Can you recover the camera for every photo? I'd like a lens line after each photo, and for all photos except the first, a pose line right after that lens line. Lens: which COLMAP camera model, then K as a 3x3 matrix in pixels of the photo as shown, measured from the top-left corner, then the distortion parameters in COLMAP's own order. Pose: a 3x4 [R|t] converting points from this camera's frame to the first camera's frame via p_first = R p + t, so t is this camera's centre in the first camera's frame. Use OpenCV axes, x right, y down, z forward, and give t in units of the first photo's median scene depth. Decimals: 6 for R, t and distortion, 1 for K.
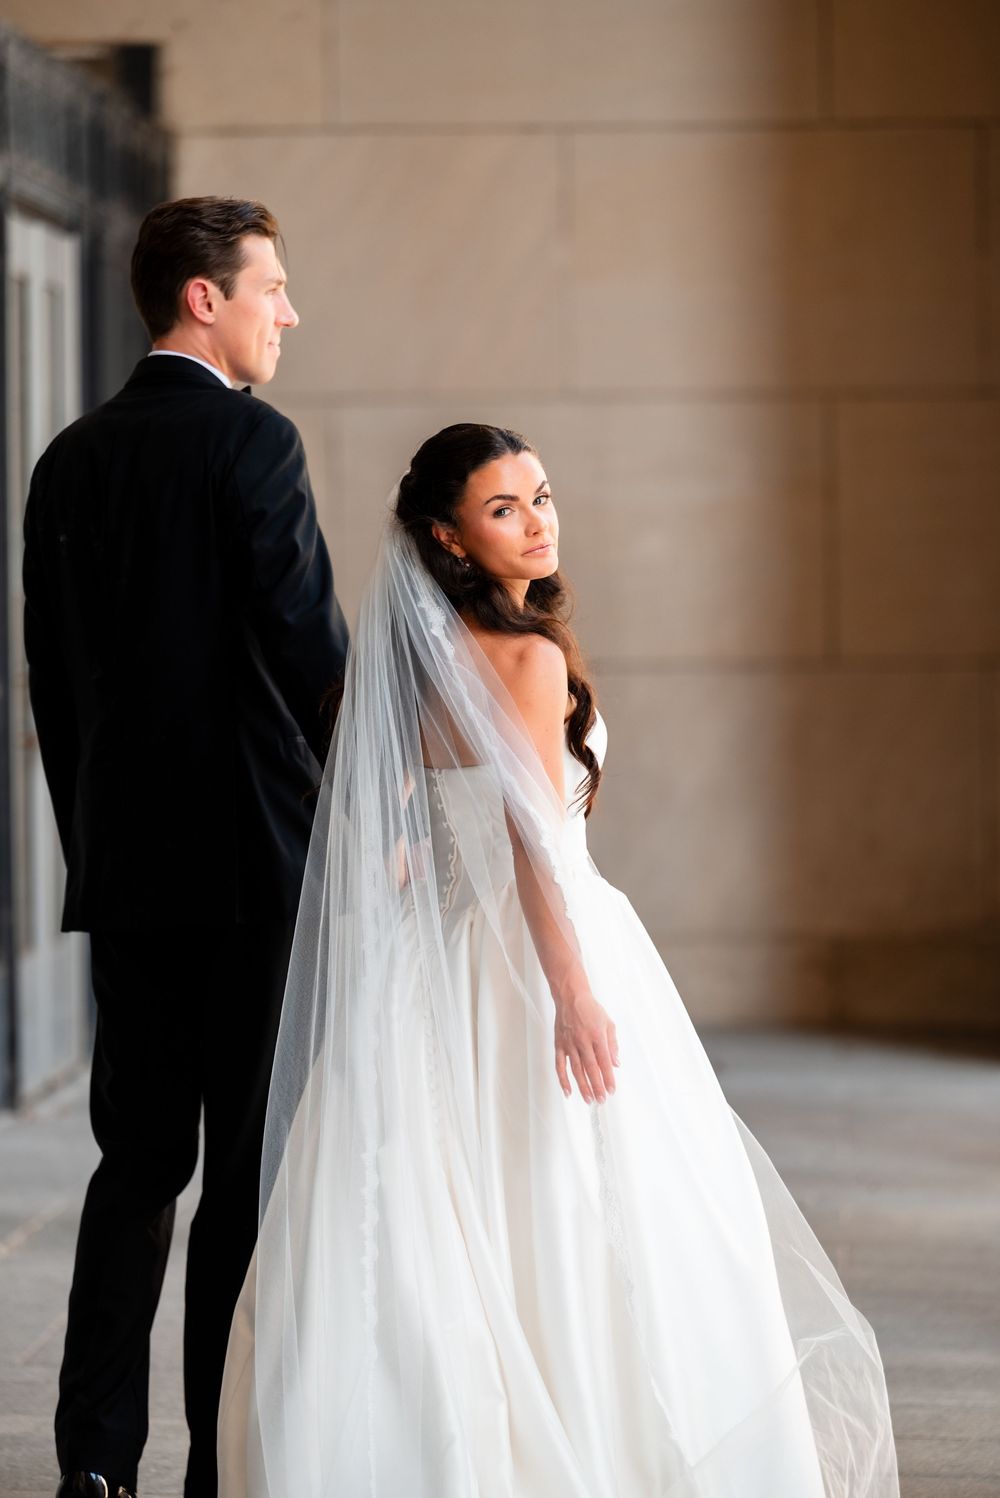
lens RADIAL K [[8001.6, 0, 500.5], [0, 8001.6, 748.7], [0, 0, 1]] dist [-1.112058, 0.000000]
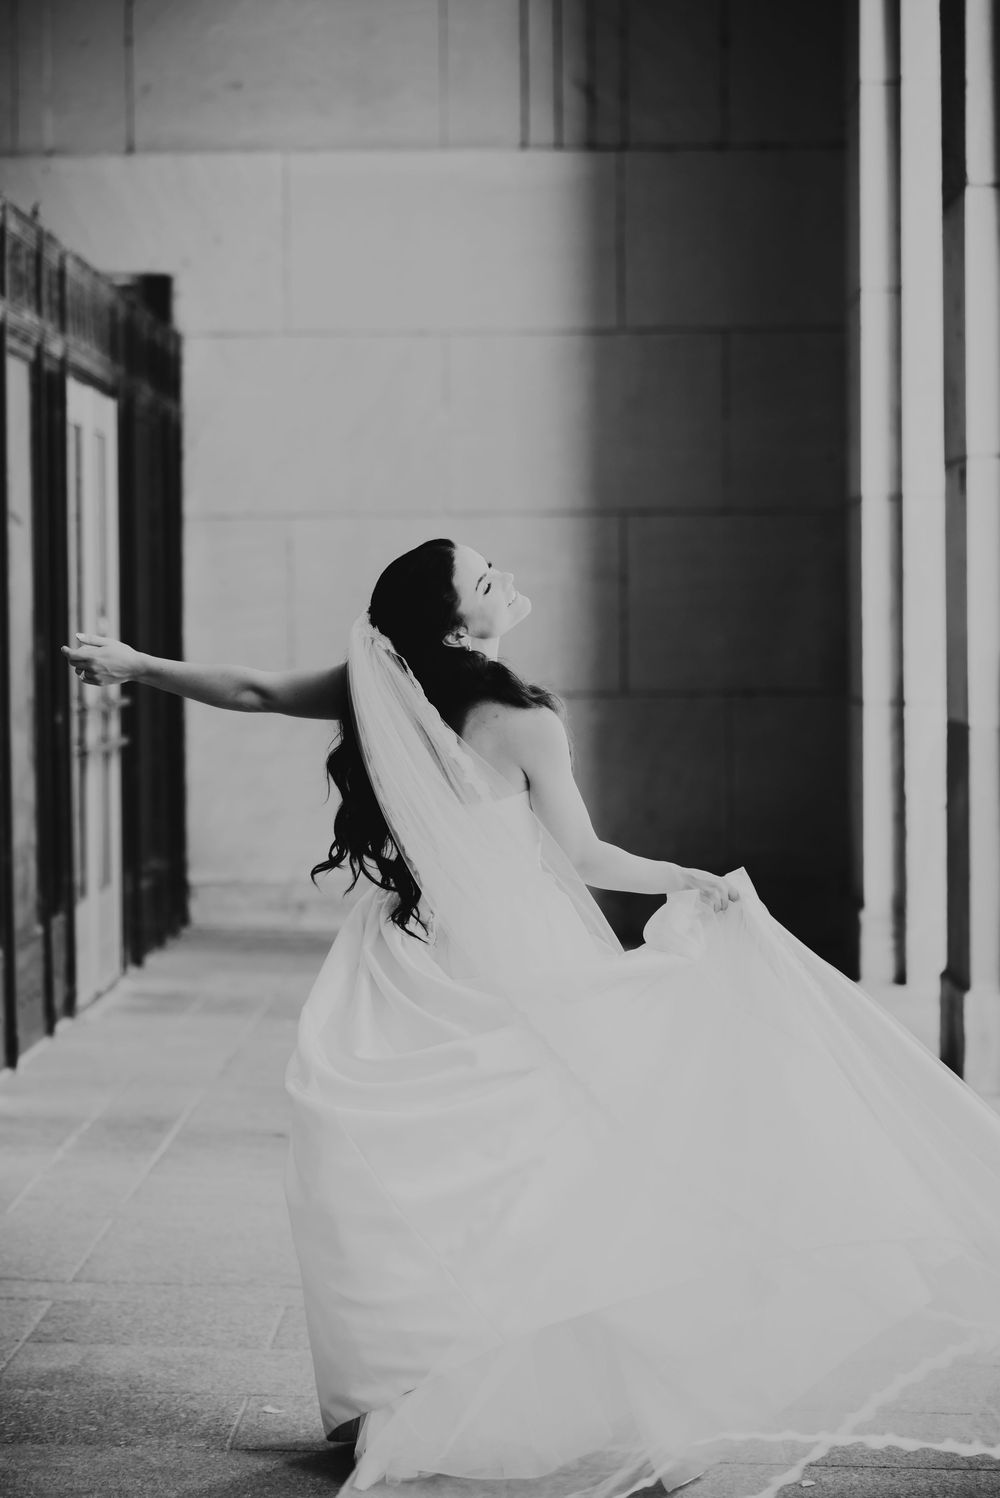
lens RADIAL K [[4313.1, 0, 500.1], [0, 4313.1, 748.8], [0, 0, 1]] dist [-0.484236, 0.000000]
pose [[0.999359, 0.000486, 0.035806, -0.011579], [-0.000732, 0.999976, 0.006859, -0.006507], [-0.035802, -0.006881, 0.999335, 0.220943]]
